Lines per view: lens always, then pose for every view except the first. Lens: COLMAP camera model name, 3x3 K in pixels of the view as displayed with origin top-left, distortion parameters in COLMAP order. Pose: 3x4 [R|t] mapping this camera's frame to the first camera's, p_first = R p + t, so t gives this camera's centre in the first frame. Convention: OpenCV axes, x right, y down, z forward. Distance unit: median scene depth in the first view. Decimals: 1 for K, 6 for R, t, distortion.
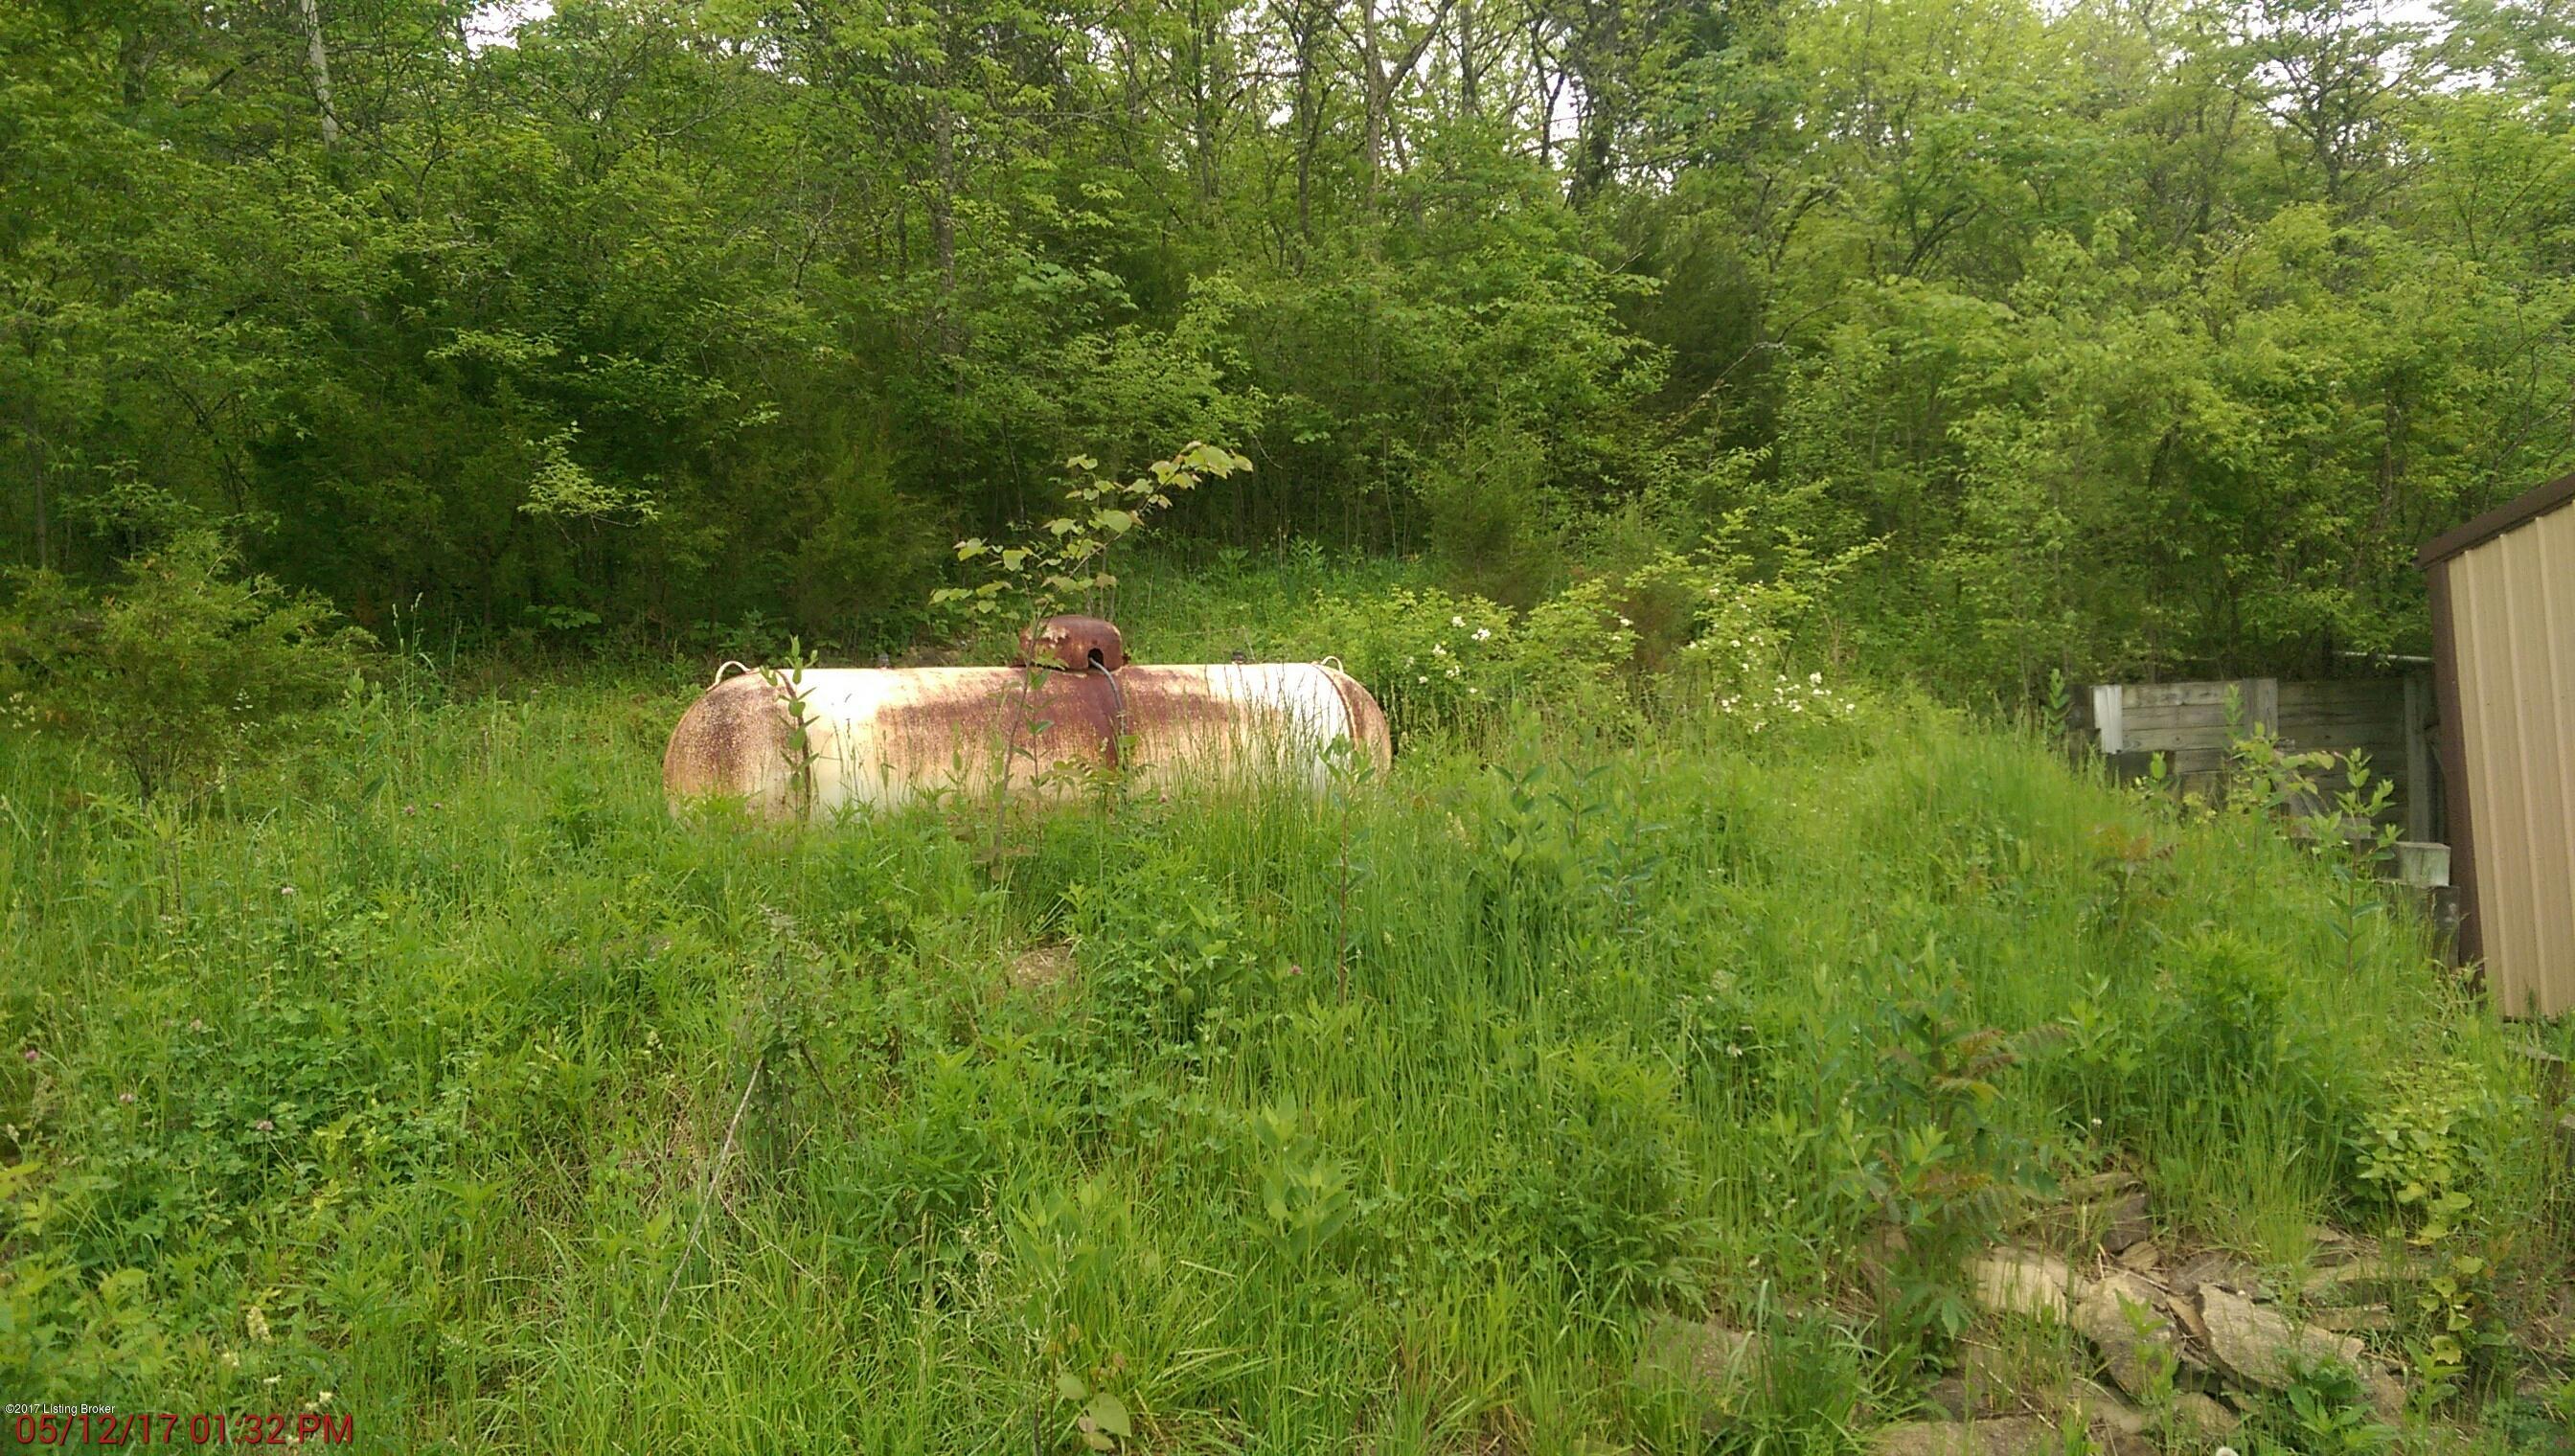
lens RADIAL K [[1823.2, 0, 1294.1], [0, 1823.2, 701.8], [0, 0, 1]] dist [0.044123, -0.052440]
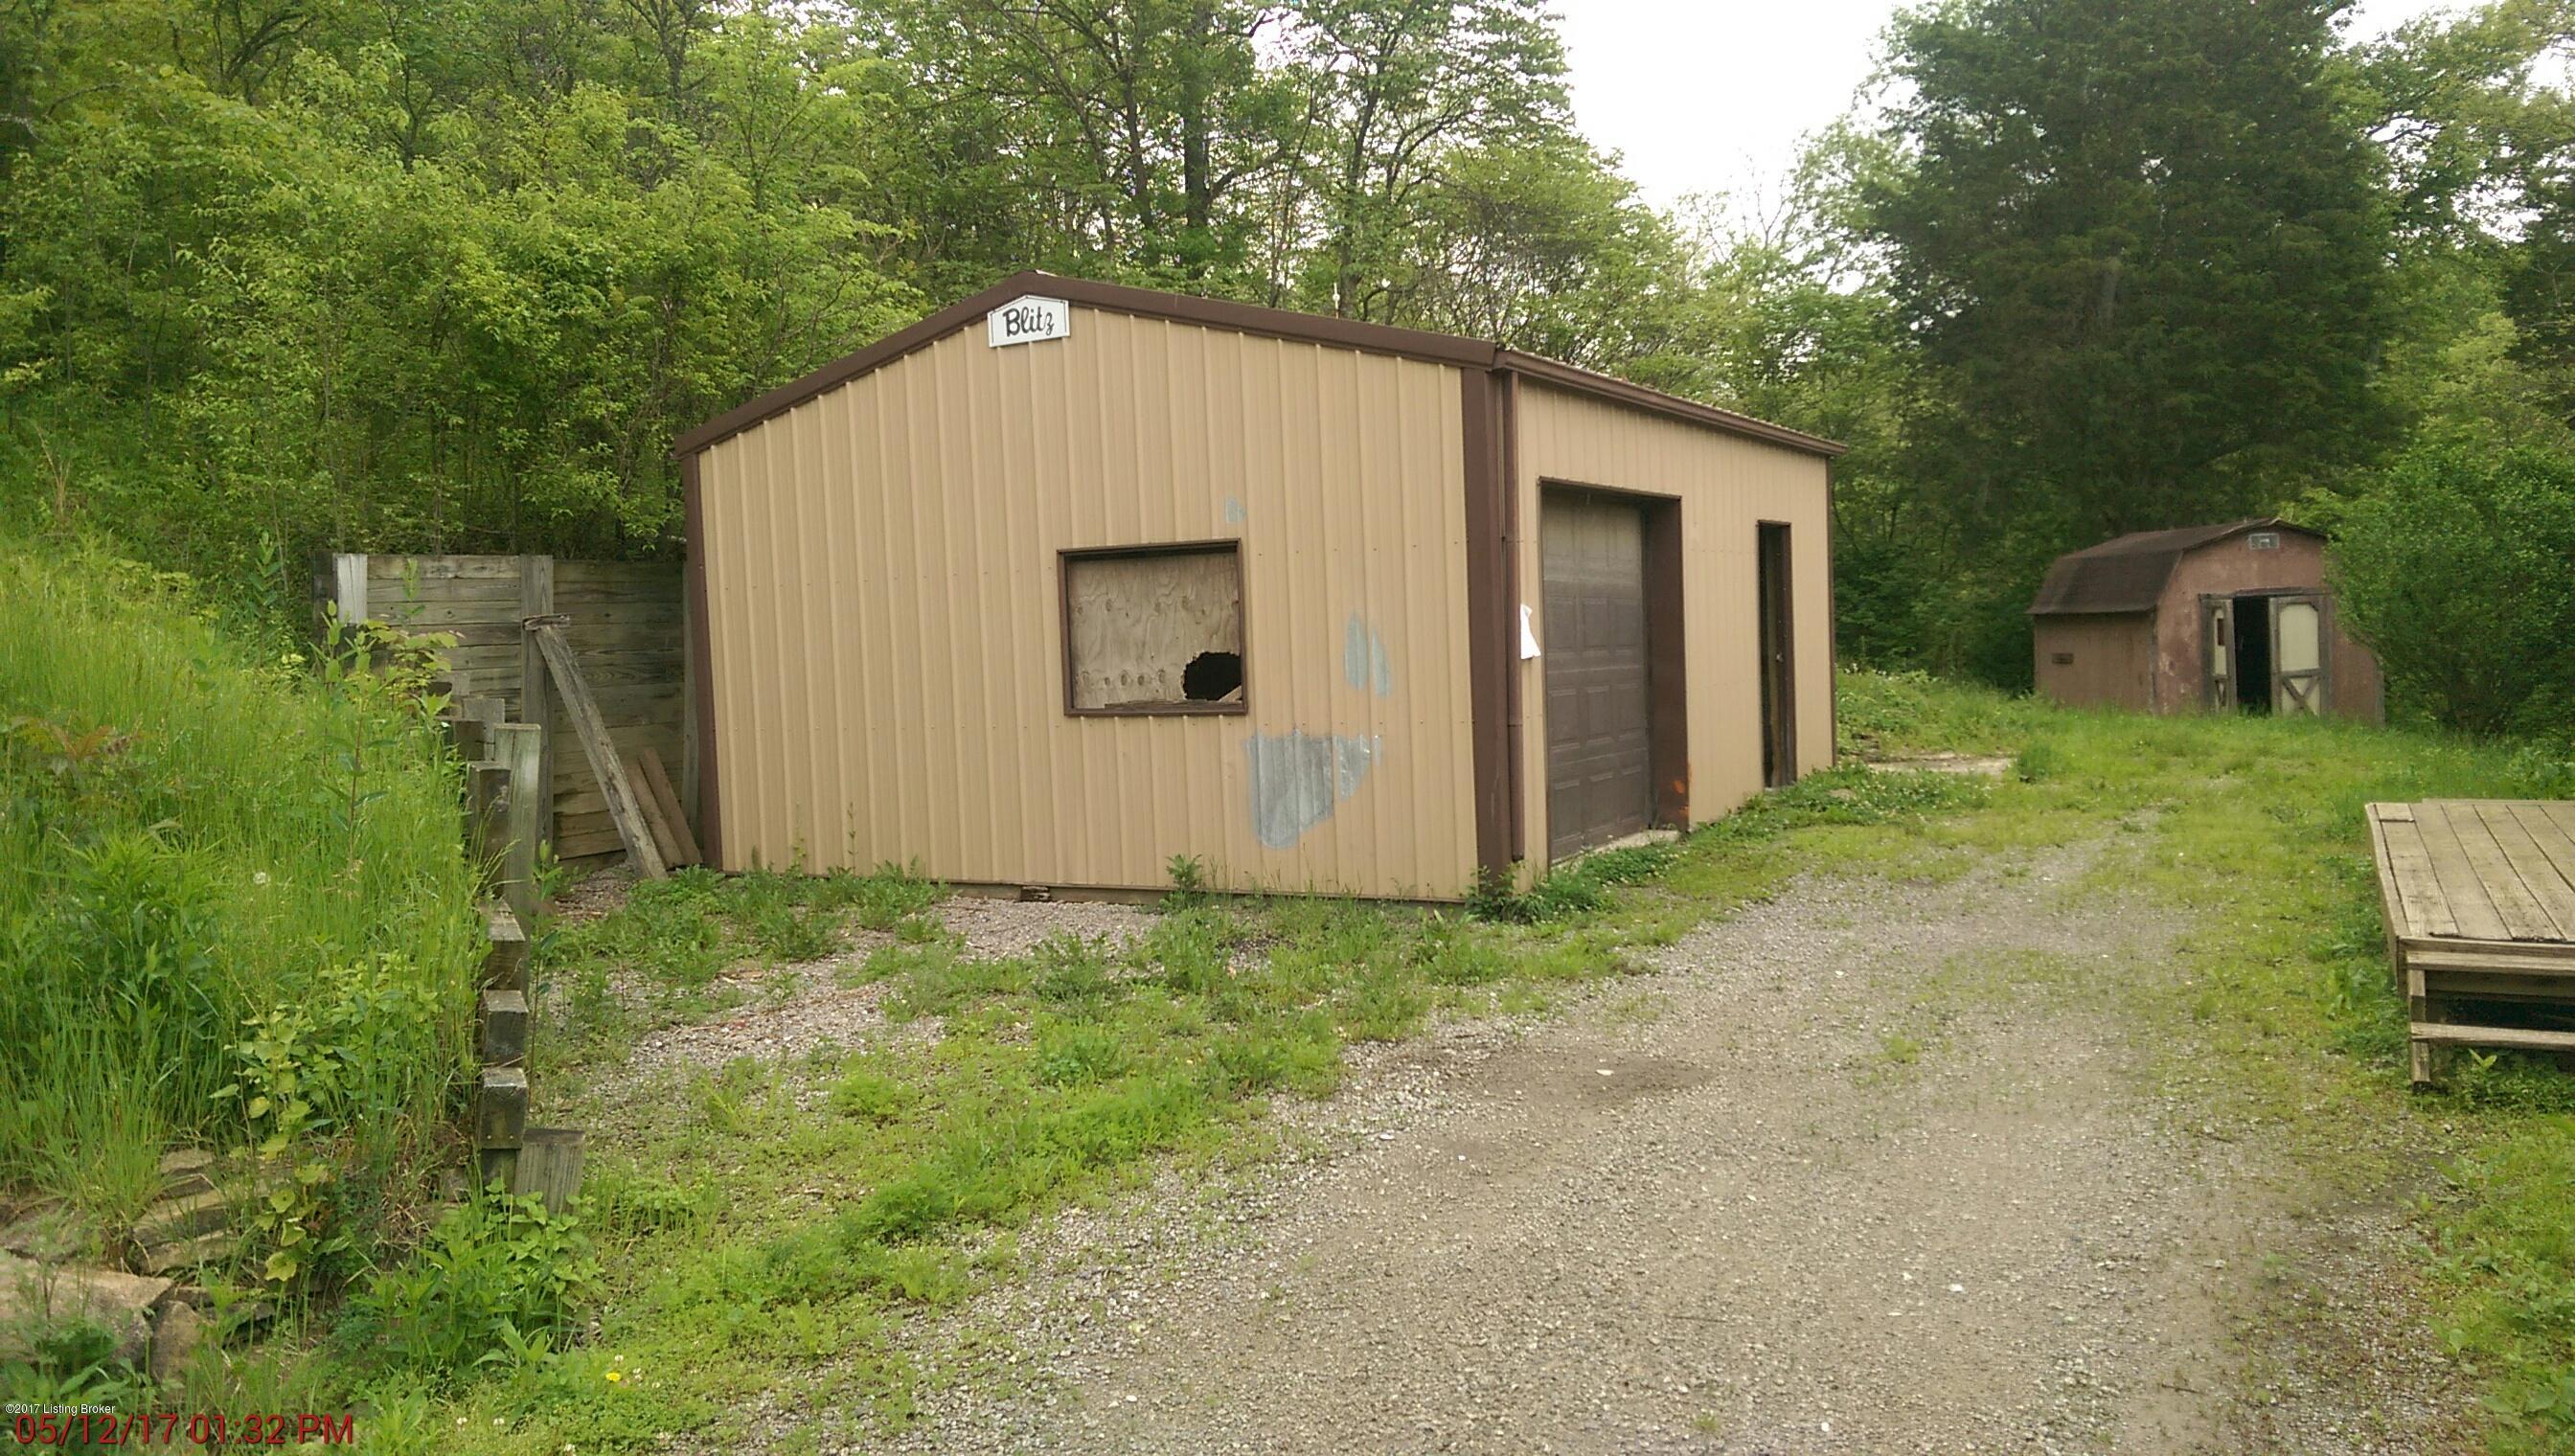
lens RADIAL K [[1823.2, 0, 1282.4], [0, 1823.2, 713.2], [0, 0, 1]] dist [0.044123, -0.052440]
pose [[0.720205, -0.010468, 0.693683, 0.124183], [-0.044463, 0.997134, 0.061211, -0.006030], [-0.692335, -0.074928, 0.717675, -0.009775]]
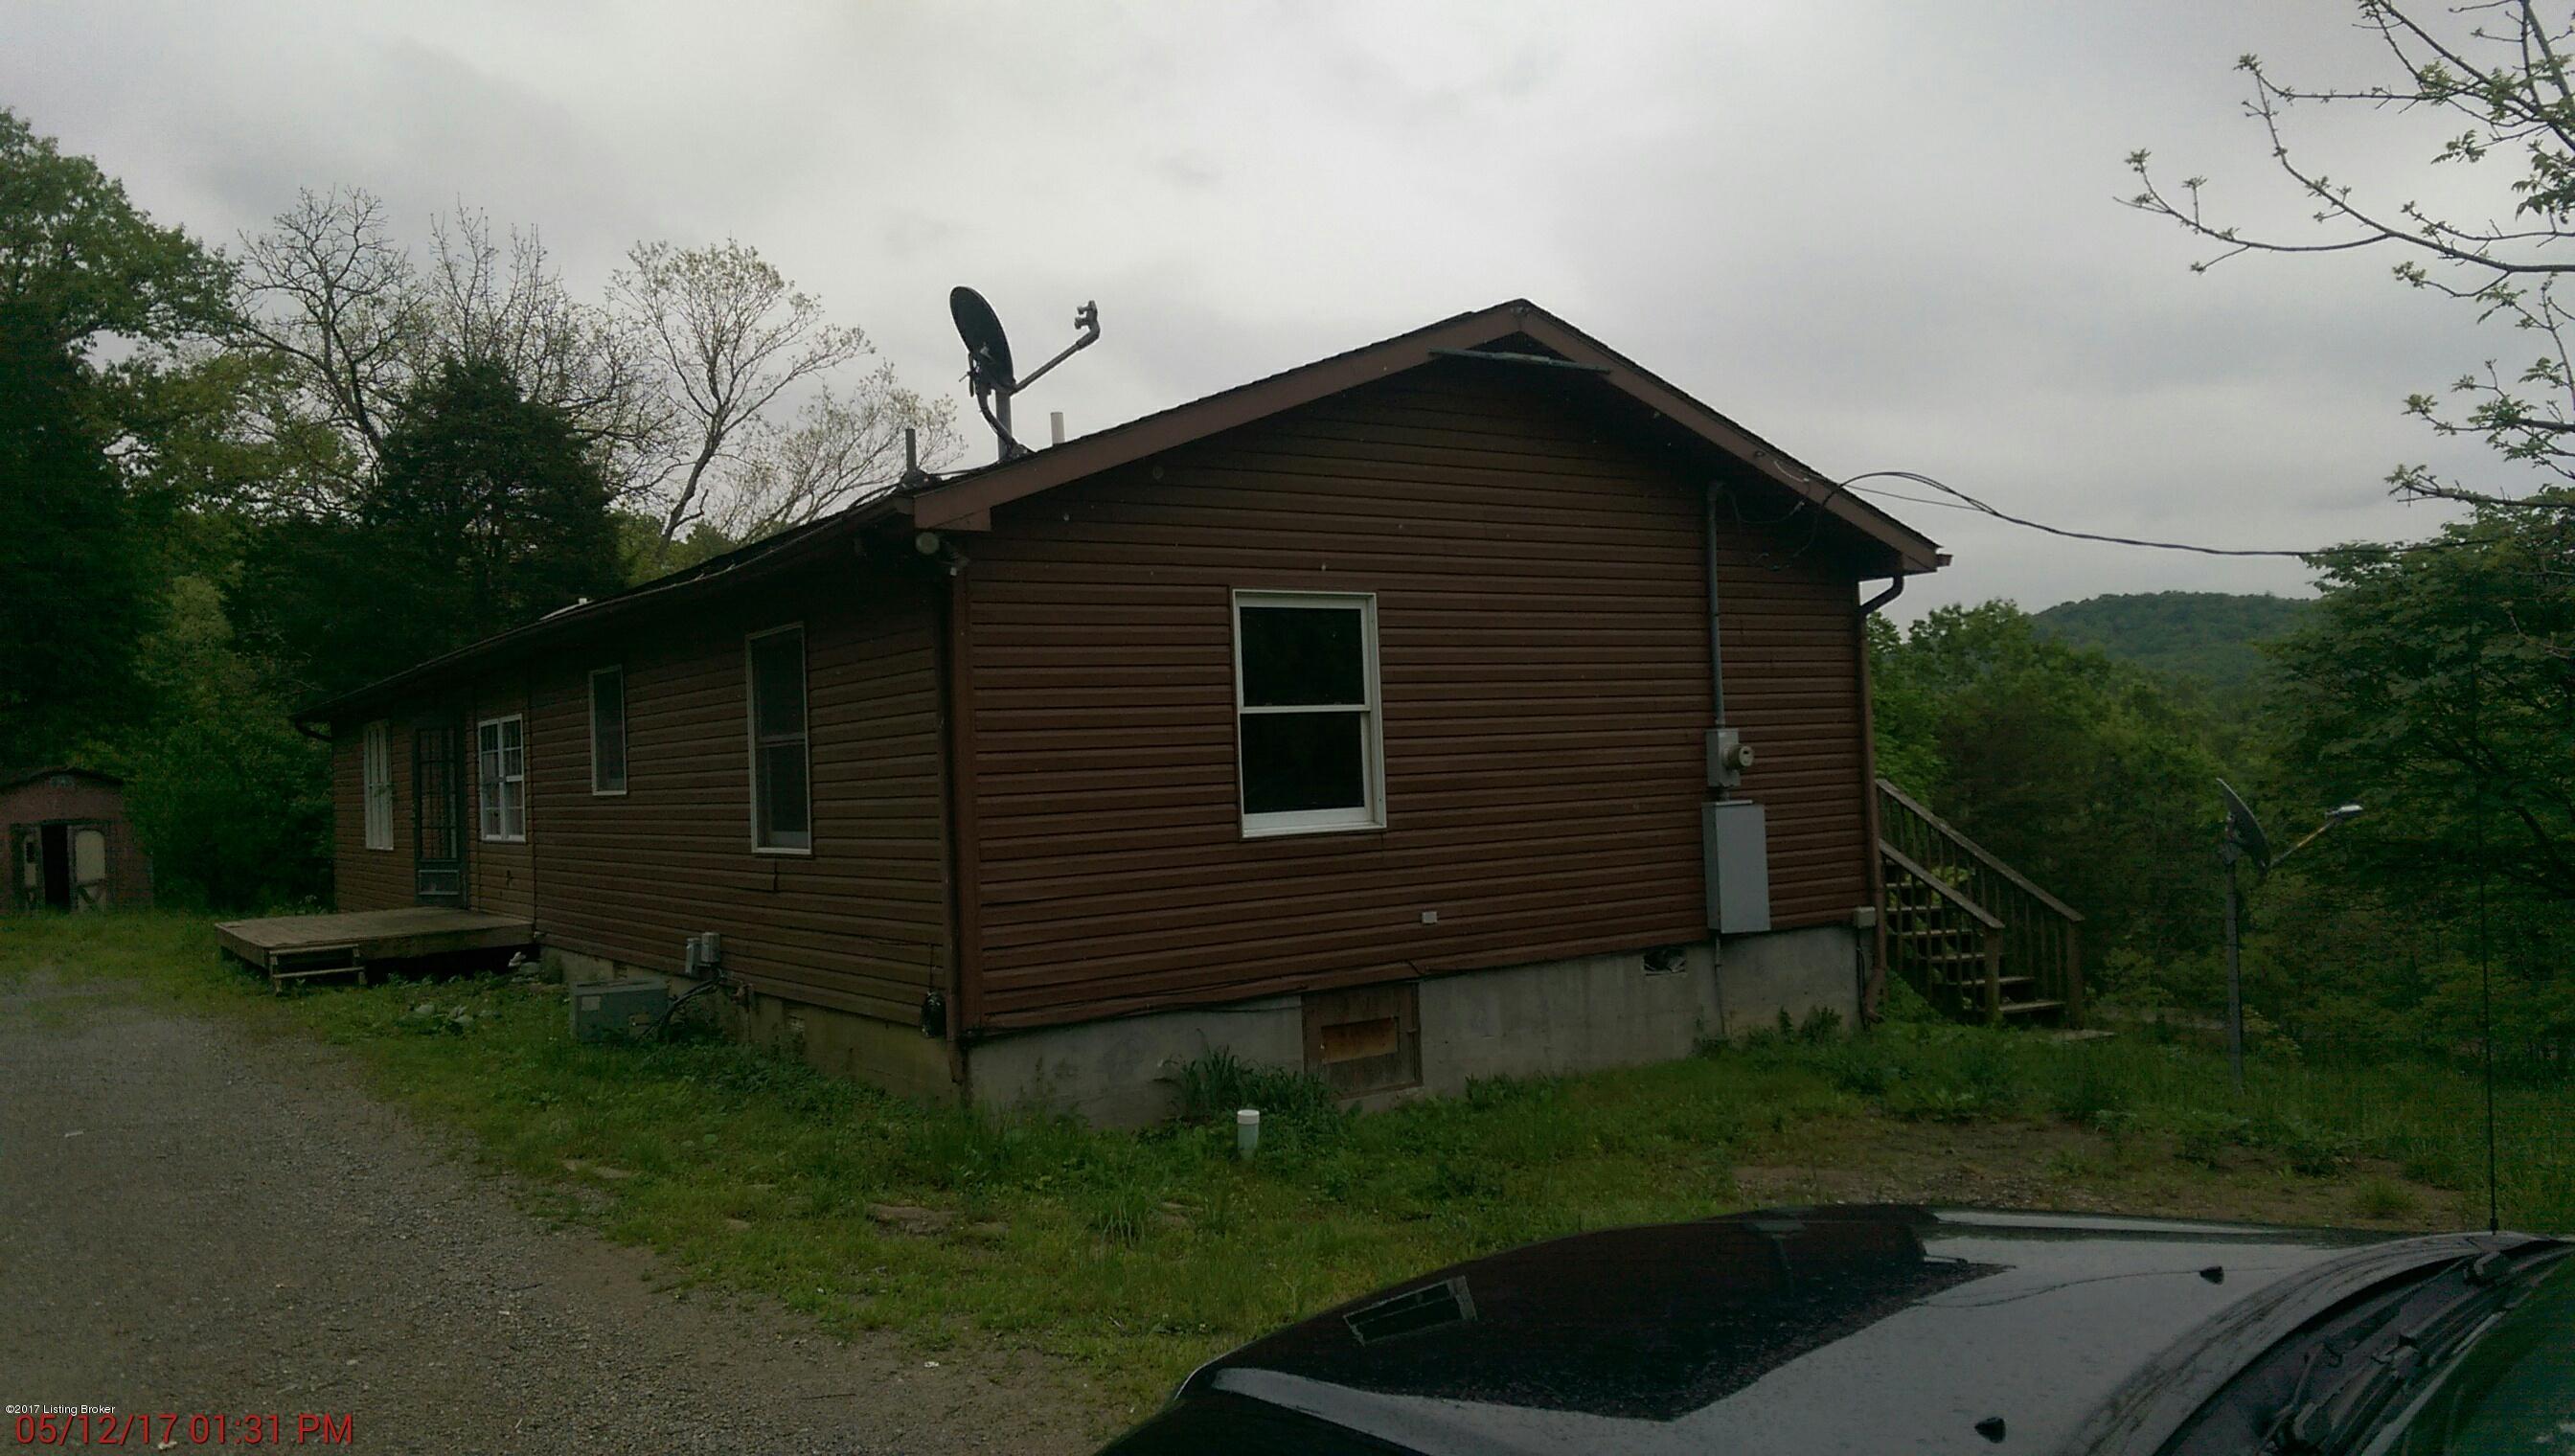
lens RADIAL K [[1823.2, 0, 1280.1], [0, 1823.2, 713.4], [0, 0, 1]] dist [0.044123, -0.052440]
pose [[-0.310939, 0.089930, 0.946166, -0.837010], [-0.003842, 0.995386, -0.095871, 0.033170], [-0.950422, -0.033445, -0.309159, -0.147440]]
